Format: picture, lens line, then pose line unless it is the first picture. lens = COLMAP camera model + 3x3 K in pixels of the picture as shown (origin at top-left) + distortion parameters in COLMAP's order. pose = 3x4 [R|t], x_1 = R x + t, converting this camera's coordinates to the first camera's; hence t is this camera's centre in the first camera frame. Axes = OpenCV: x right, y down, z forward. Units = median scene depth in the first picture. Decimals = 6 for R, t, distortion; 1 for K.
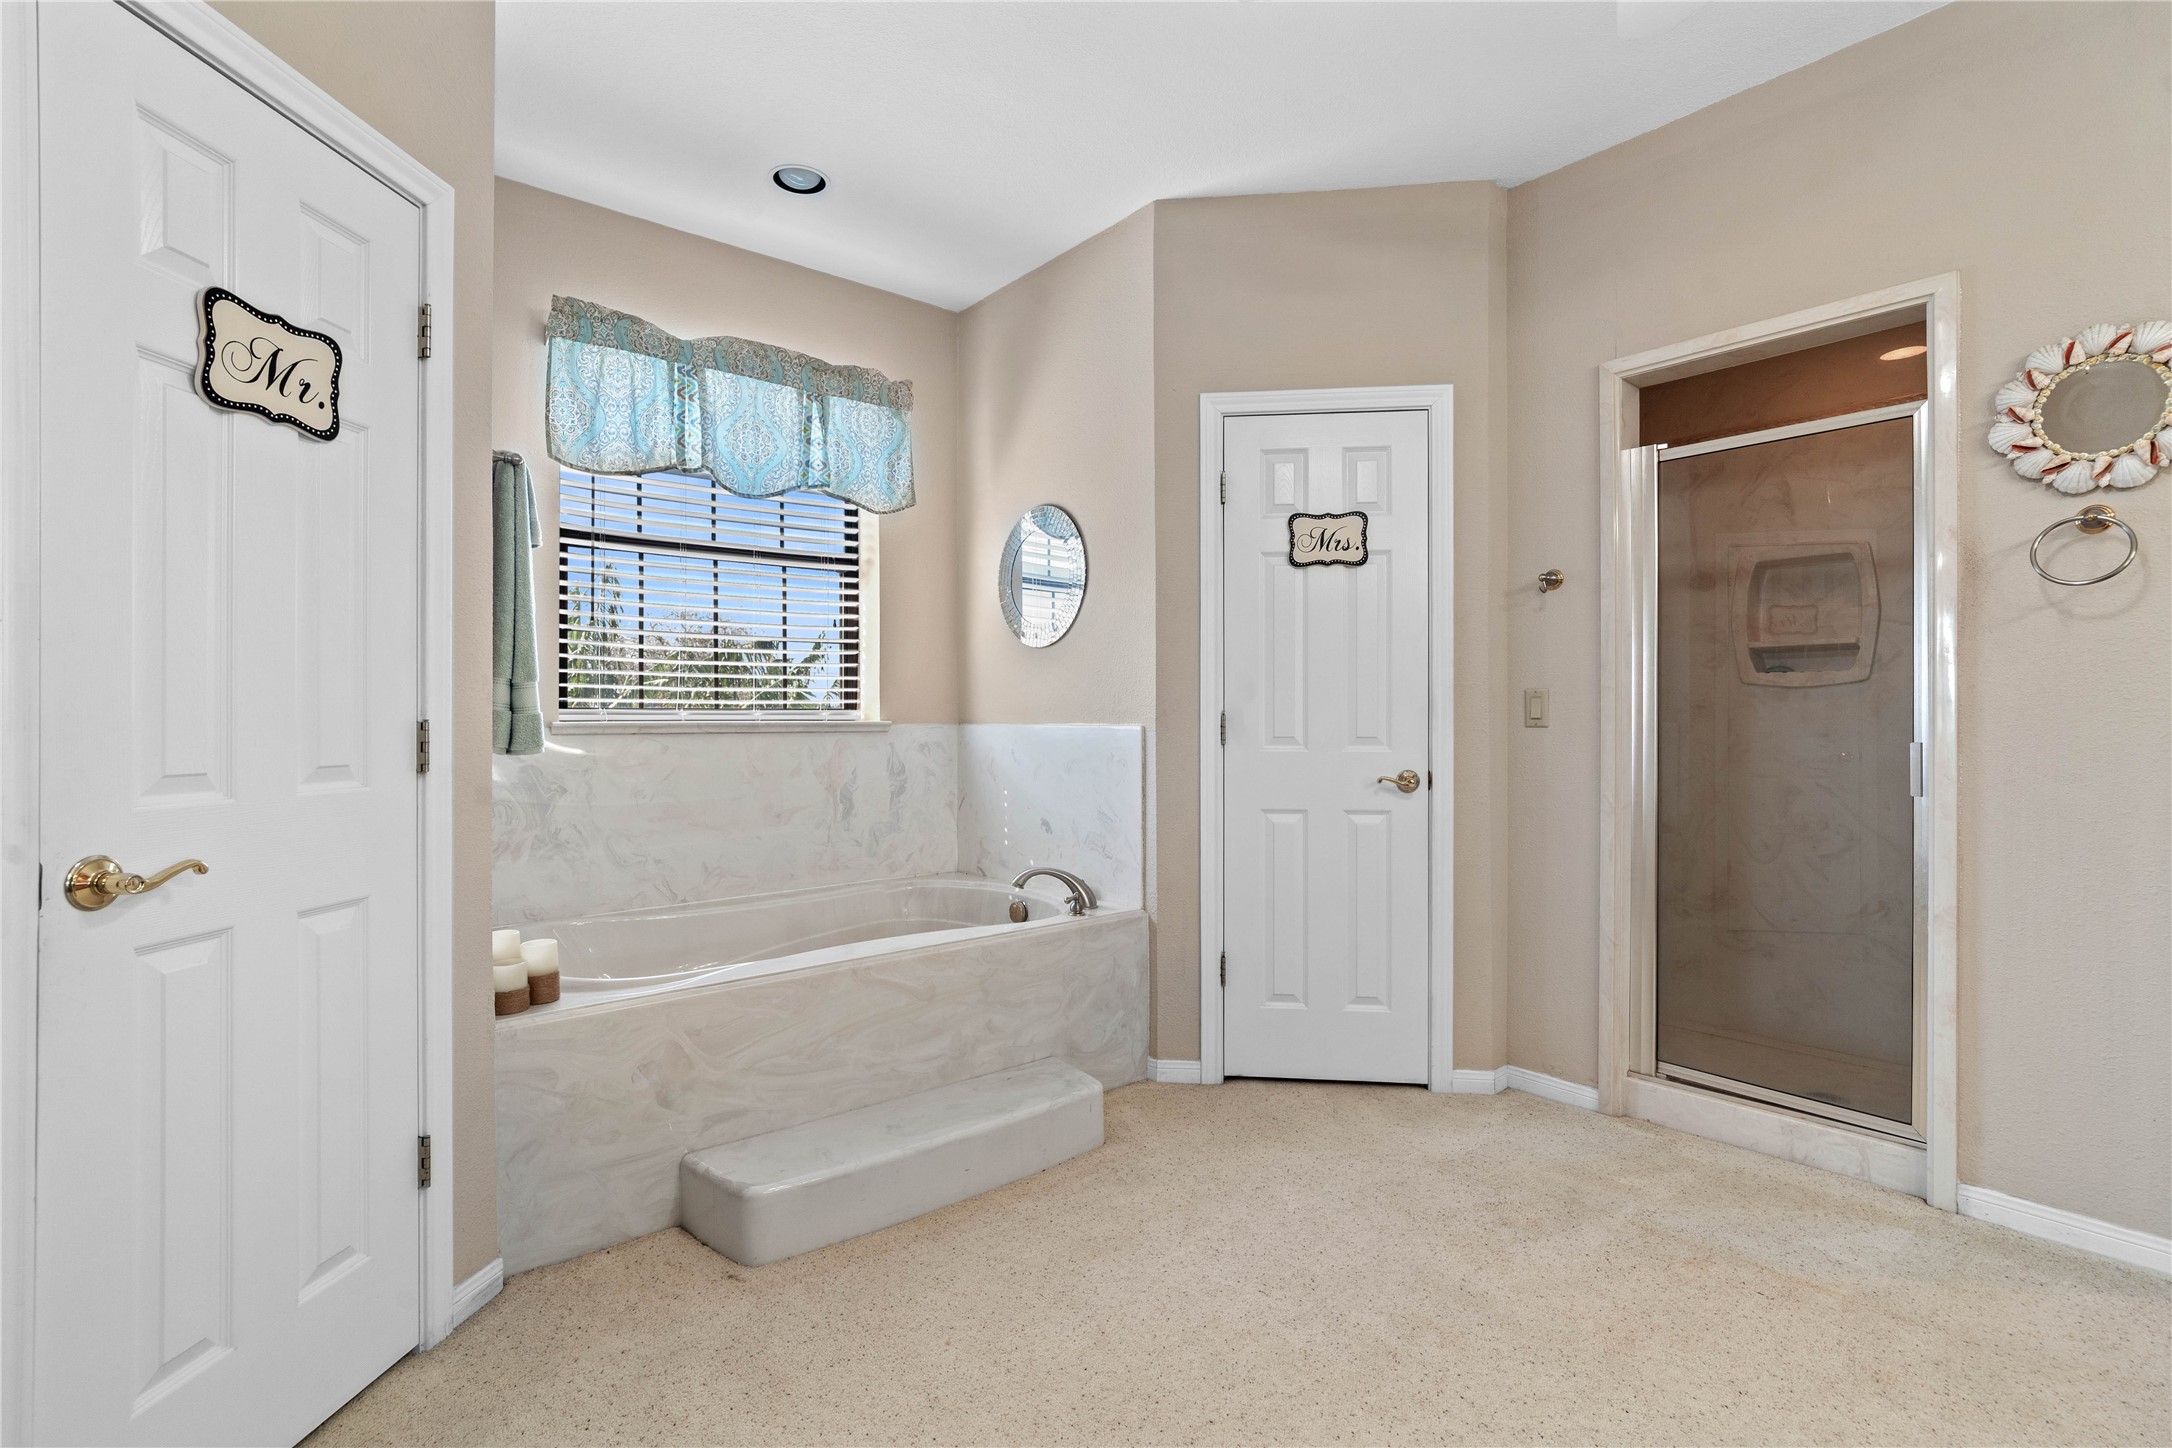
lens RADIAL K [[1040.5, 0, 1087.4], [0, 1040.5, 717.2], [0, 0, 1]] dist [0.001564, 0.000018]
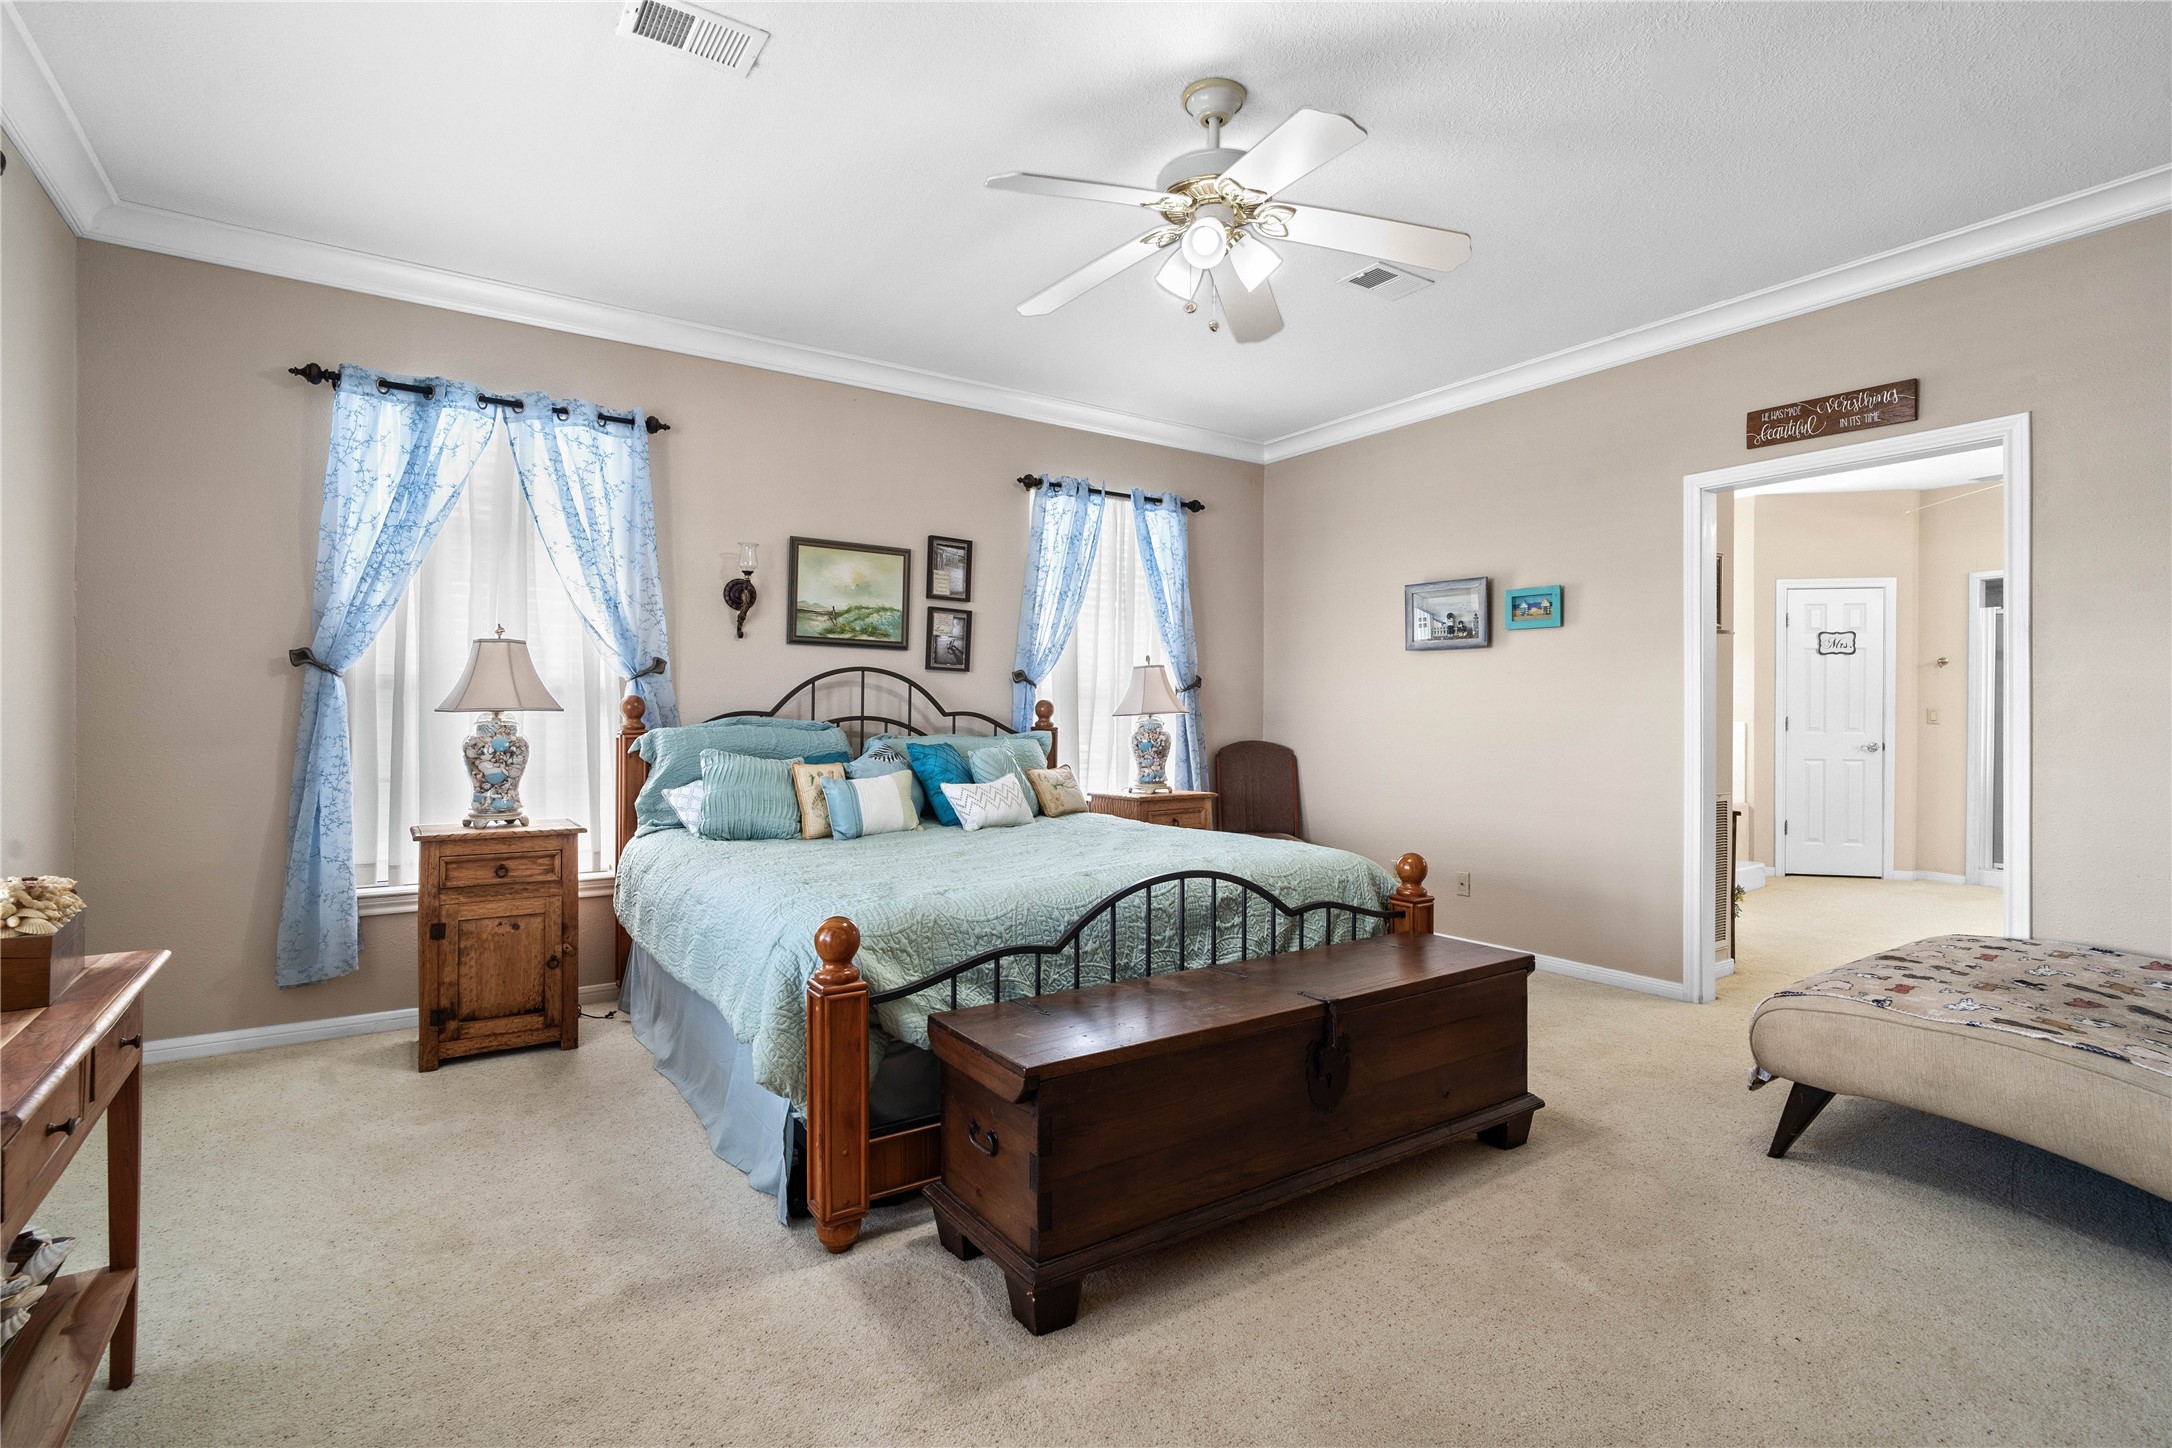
lens RADIAL K [[1040.5, 0, 1087.7], [0, 1040.5, 718.5], [0, 0, 1]] dist [0.001564, 0.000018]
pose [[0.996012, 0.006484, -0.088985, -1.236684], [-0.005914, 0.999960, 0.006670, -0.007987], [0.089025, -0.006117, 0.996011, -1.479258]]
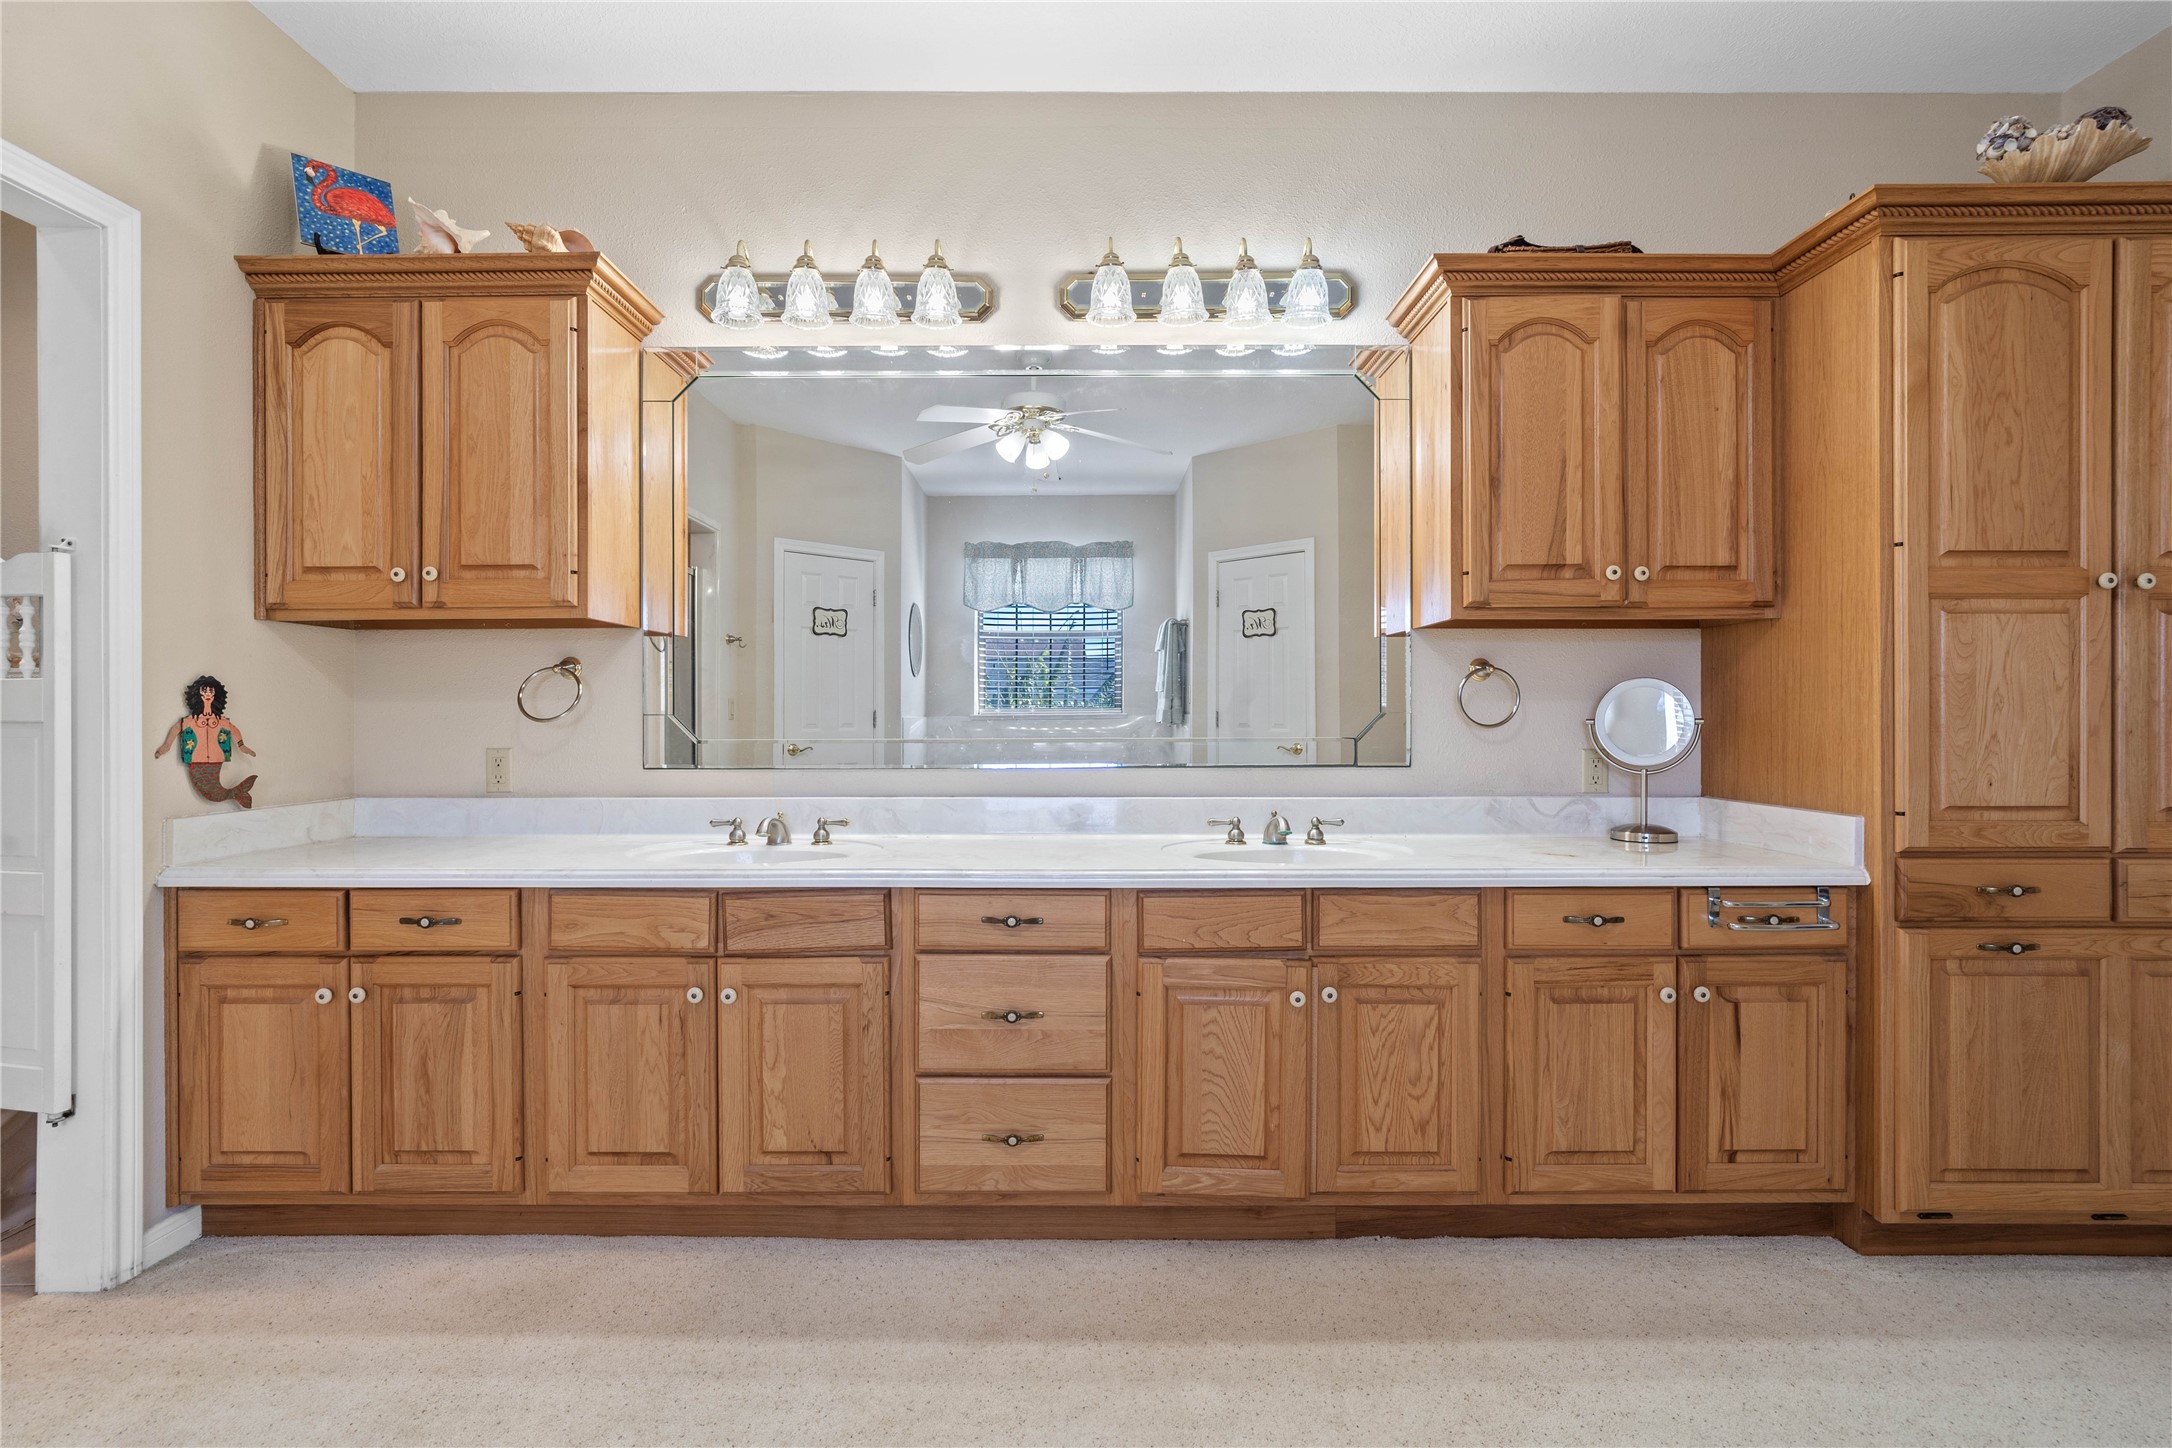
lens RADIAL K [[1040.5, 0, 1079.8], [0, 1040.5, 718.2], [0, 0, 1]] dist [0.001564, 0.000018]
pose [[0.778589, 0.006322, -0.627502, 1.198686], [-0.000613, 0.999956, 0.009313, -0.010200], [0.627534, -0.006866, 0.778559, -0.731405]]
